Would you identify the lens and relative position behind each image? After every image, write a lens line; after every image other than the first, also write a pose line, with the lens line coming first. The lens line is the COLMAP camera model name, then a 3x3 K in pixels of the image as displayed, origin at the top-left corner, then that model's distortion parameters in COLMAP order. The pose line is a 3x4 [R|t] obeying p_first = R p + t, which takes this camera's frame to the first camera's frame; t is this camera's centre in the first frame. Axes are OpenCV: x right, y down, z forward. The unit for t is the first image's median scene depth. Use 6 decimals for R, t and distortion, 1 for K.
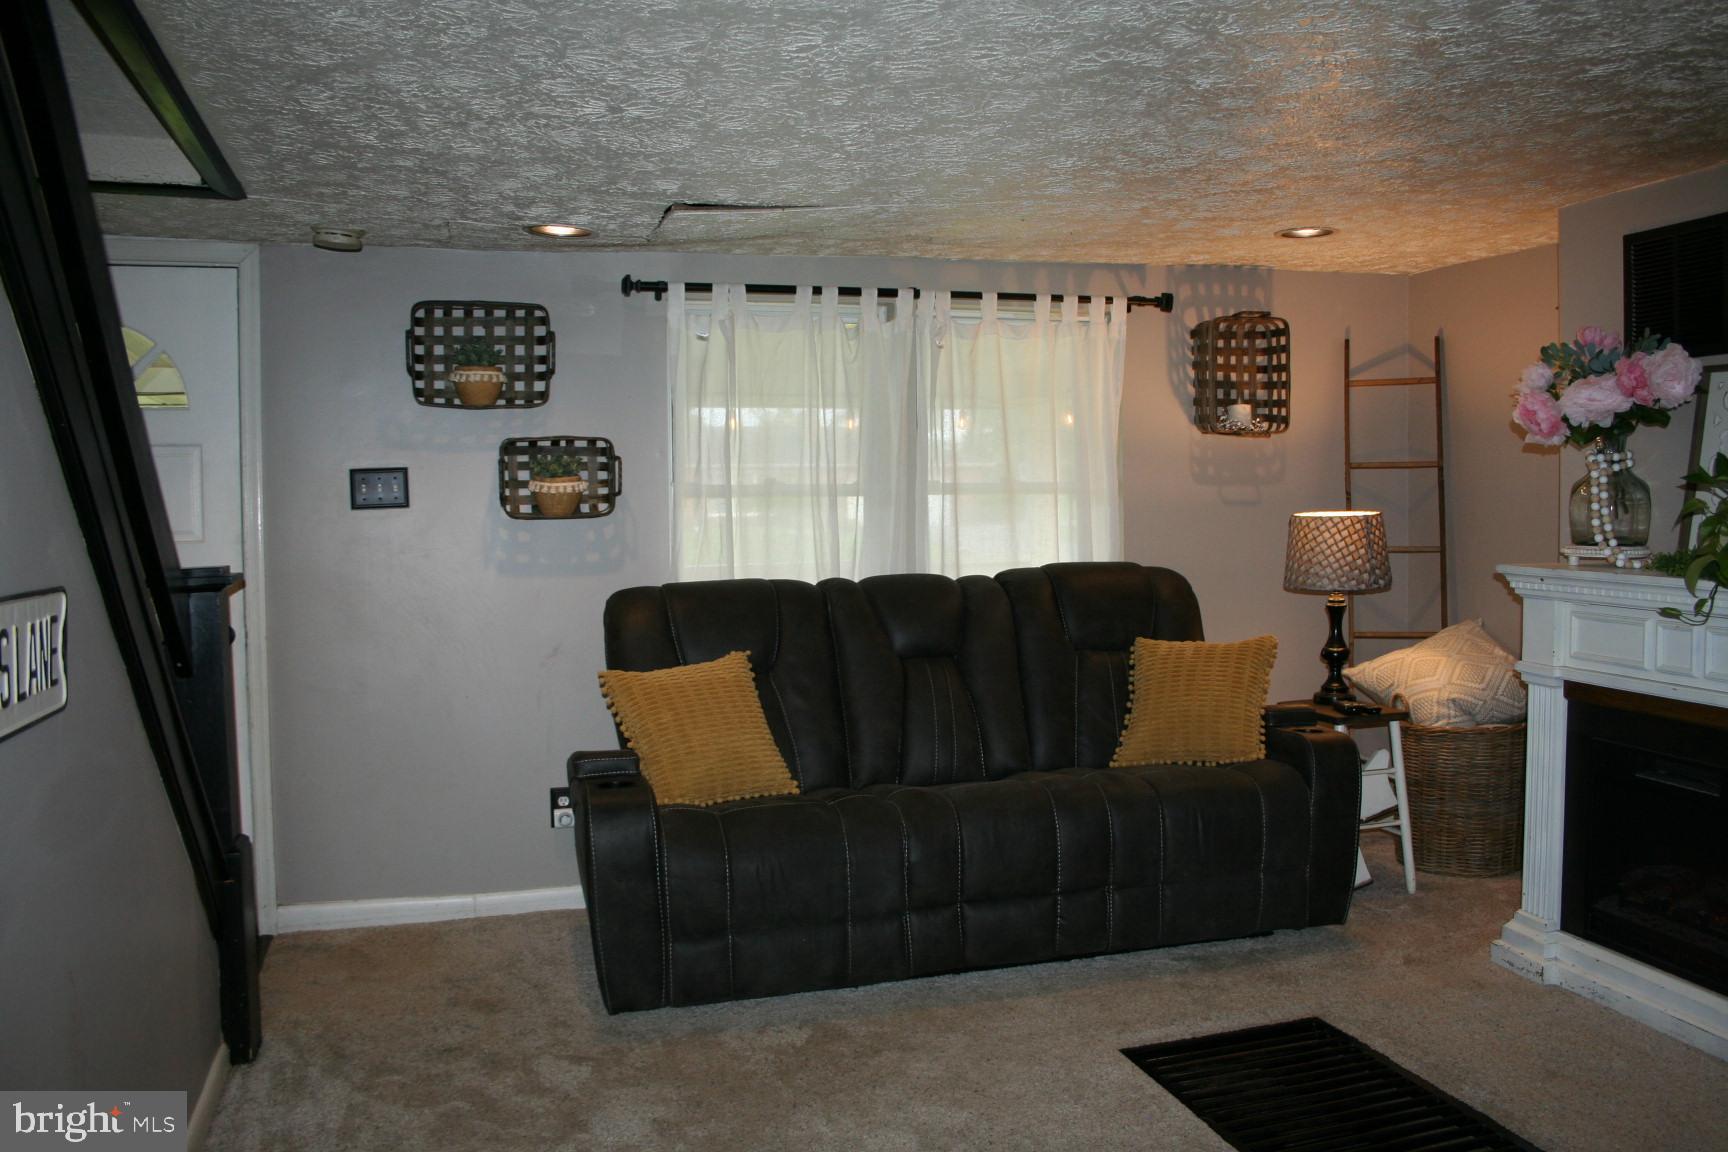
lens RADIAL K [[1412.9, 0, 885.5], [0, 1412.9, 564.9], [0, 0, 1]] dist [-0.160173, 0.134466]
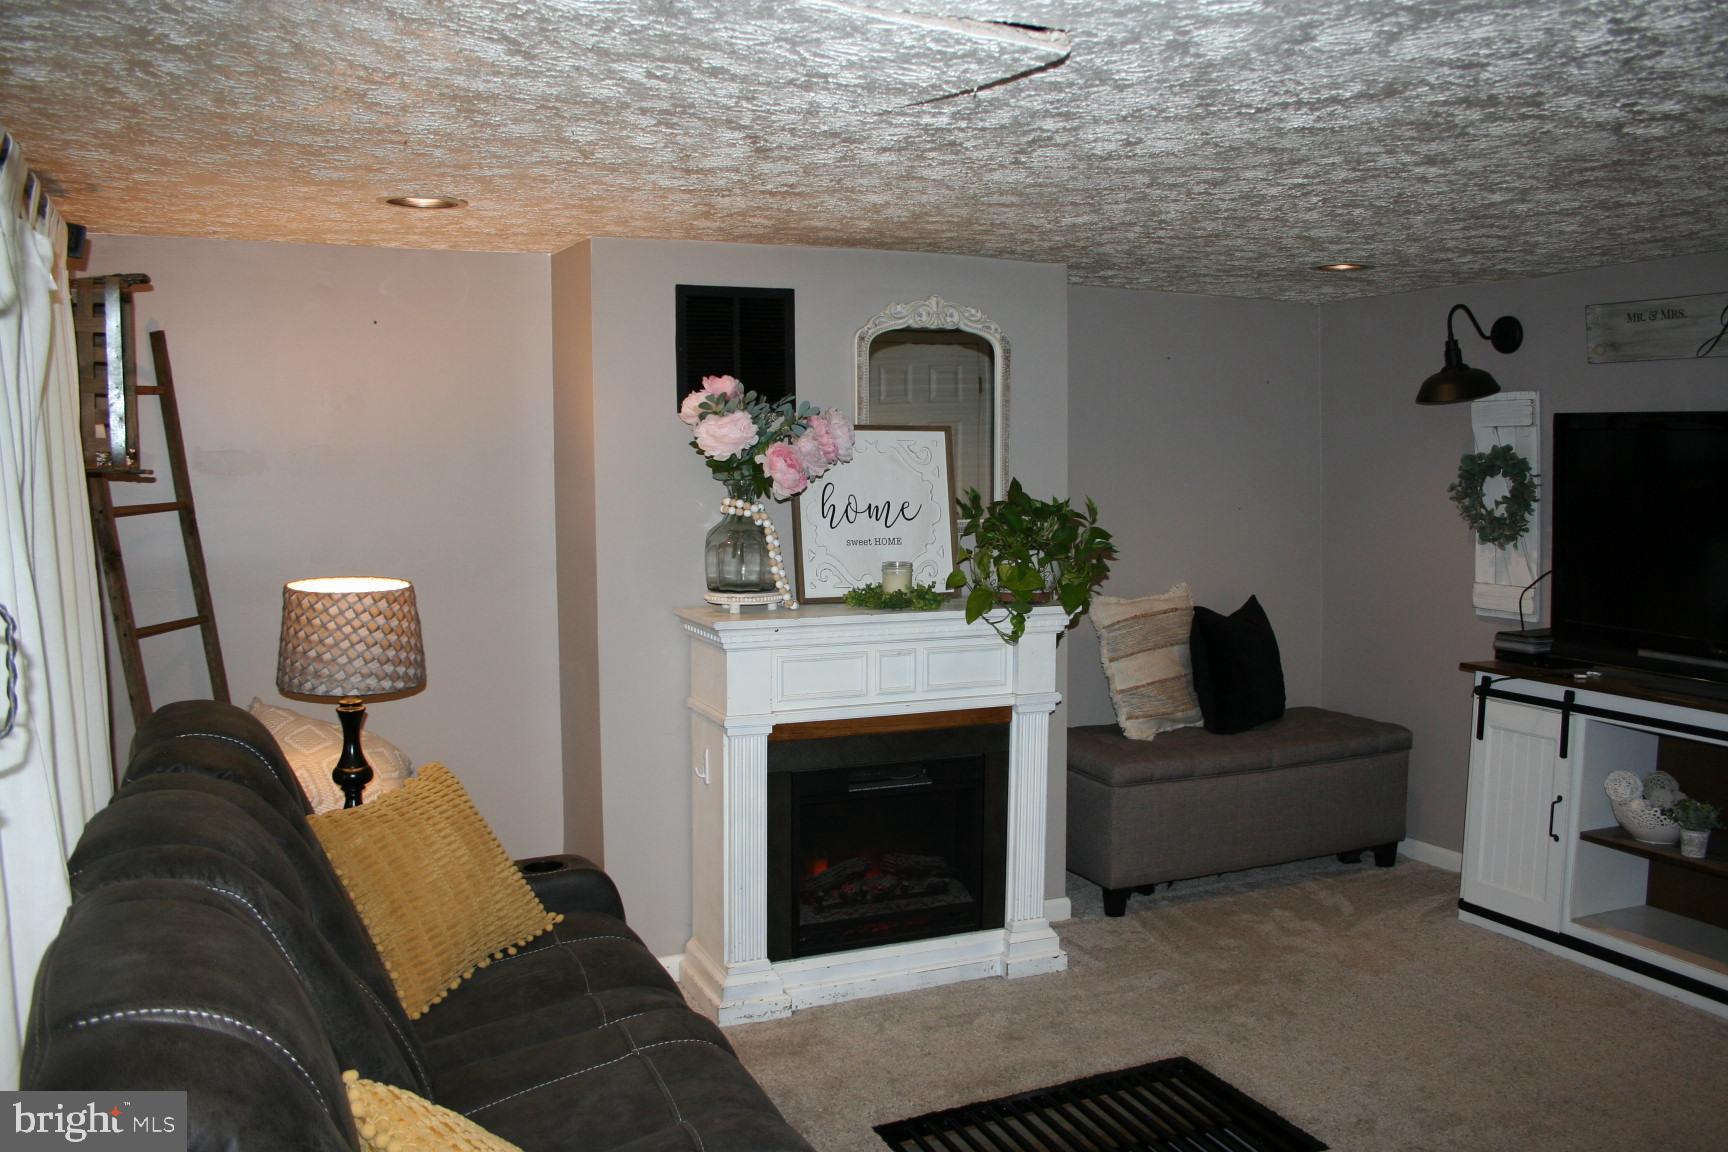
lens RADIAL K [[1412.9, 0, 885.5], [0, 1412.9, 564.9], [0, 0, 1]] dist [-0.160173, 0.134466]
pose [[-0.129977, -0.071193, 0.988958, -0.515876], [0.050506, 0.995649, 0.078312, -0.105972], [-0.990230, 0.060127, -0.125816, 0.968482]]
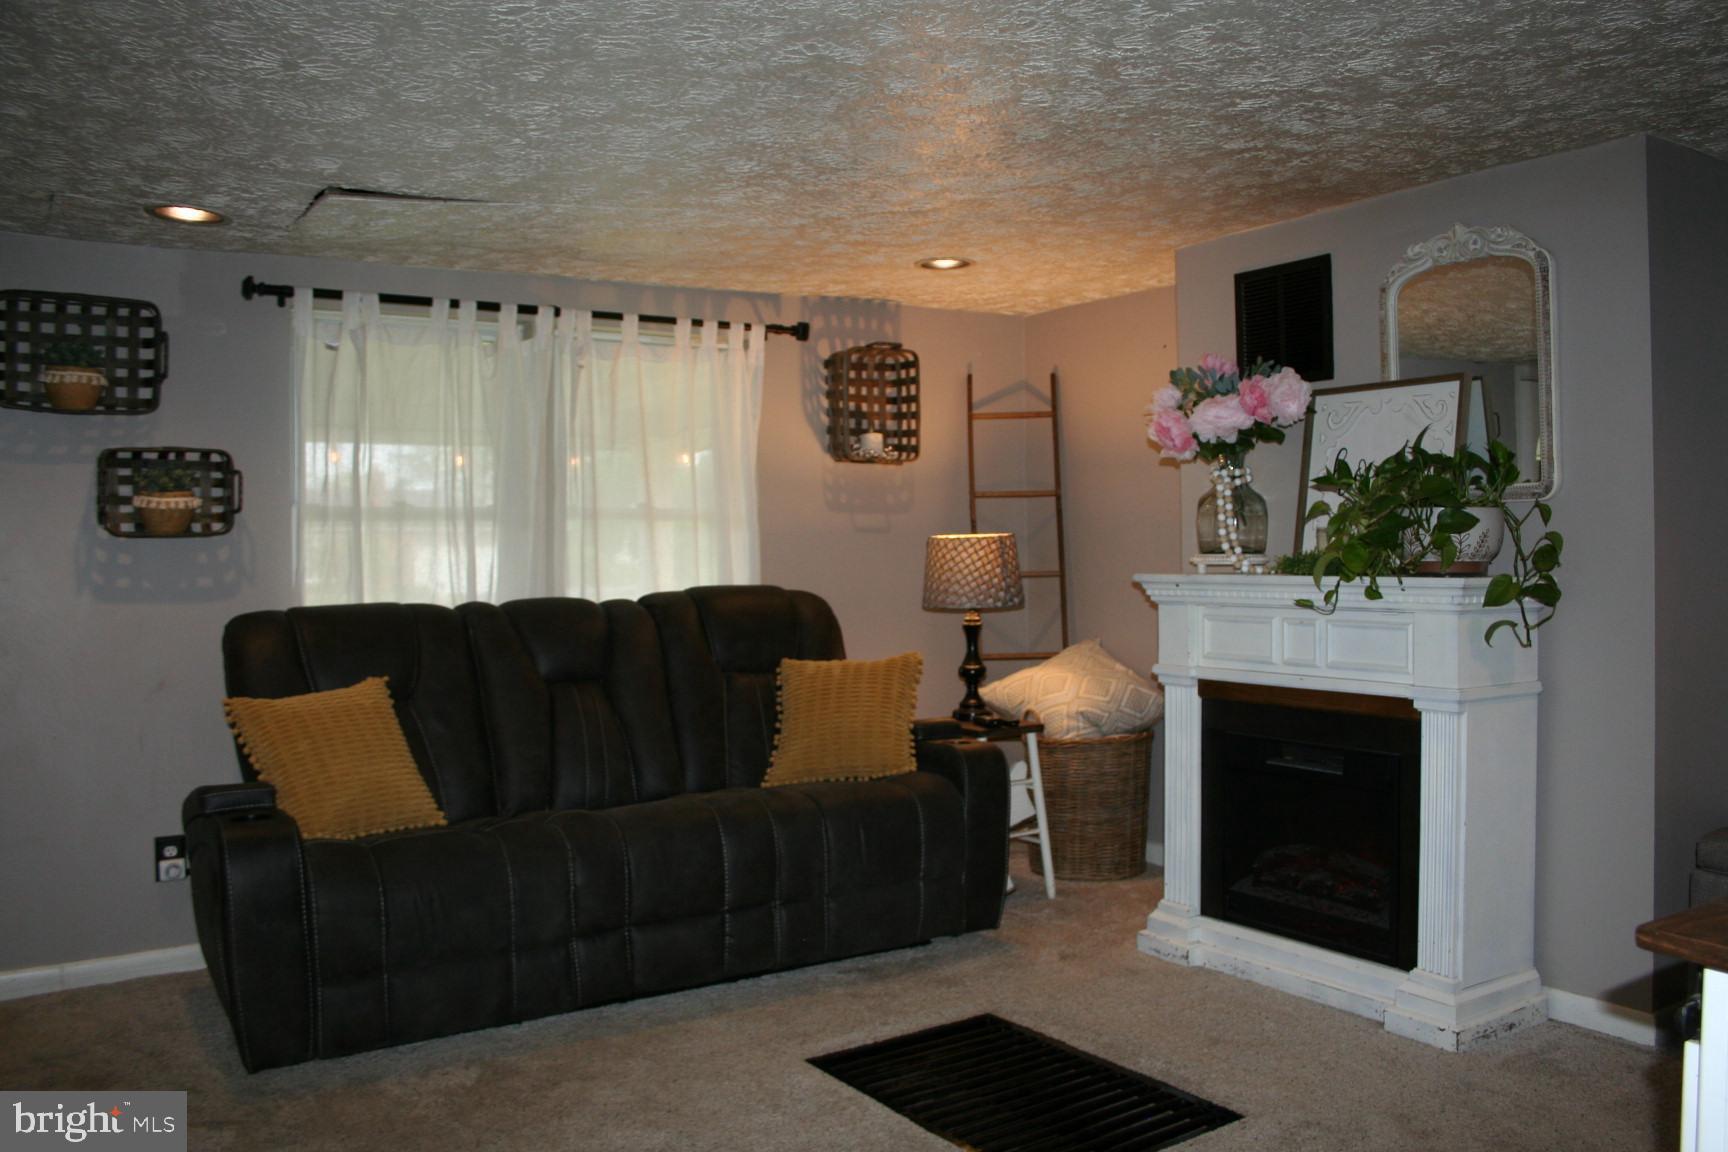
lens RADIAL K [[1412.9, 0, 885.5], [0, 1412.9, 564.9], [0, 0, 1]] dist [-0.160173, 0.134466]
pose [[0.955453, -0.002669, 0.295130, -0.057778], [0.016033, 0.998952, -0.042874, 0.035291], [-0.294706, 0.045696, 0.954495, 0.018679]]
